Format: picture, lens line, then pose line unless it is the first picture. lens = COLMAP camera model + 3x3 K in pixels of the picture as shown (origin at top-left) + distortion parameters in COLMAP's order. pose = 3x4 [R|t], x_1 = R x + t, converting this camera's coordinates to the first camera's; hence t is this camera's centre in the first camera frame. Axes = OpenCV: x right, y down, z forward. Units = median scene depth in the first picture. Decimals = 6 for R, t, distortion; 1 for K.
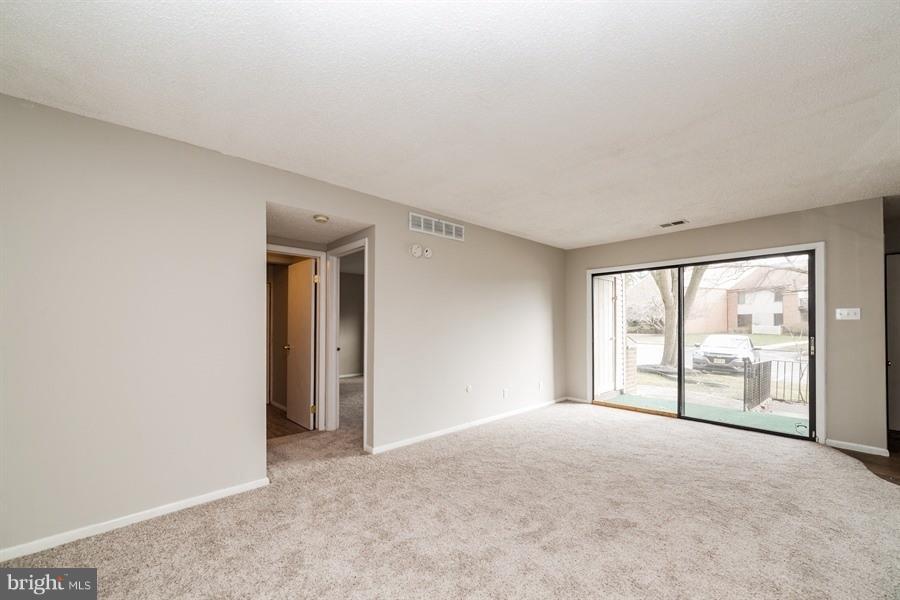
lens RADIAL K [[352.0, 0, 452.7], [0, 352.0, 321.4], [0, 0, 1]] dist [0.001572, 0.000127]
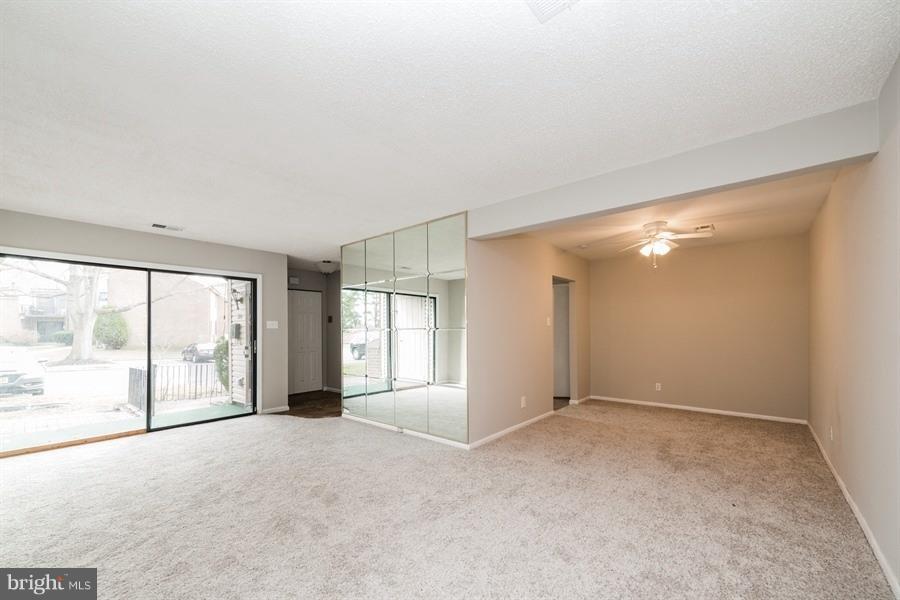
lens RADIAL K [[356.7, 0, 449.0], [0, 356.7, 329.4], [0, 0, 1]] dist [0.000626, 0.000109]
pose [[-0.118632, 0.005489, 0.992923, -0.487025], [-0.003713, 0.999975, -0.005972, 0.005051], [-0.992931, -0.004396, -0.118609, 0.395633]]
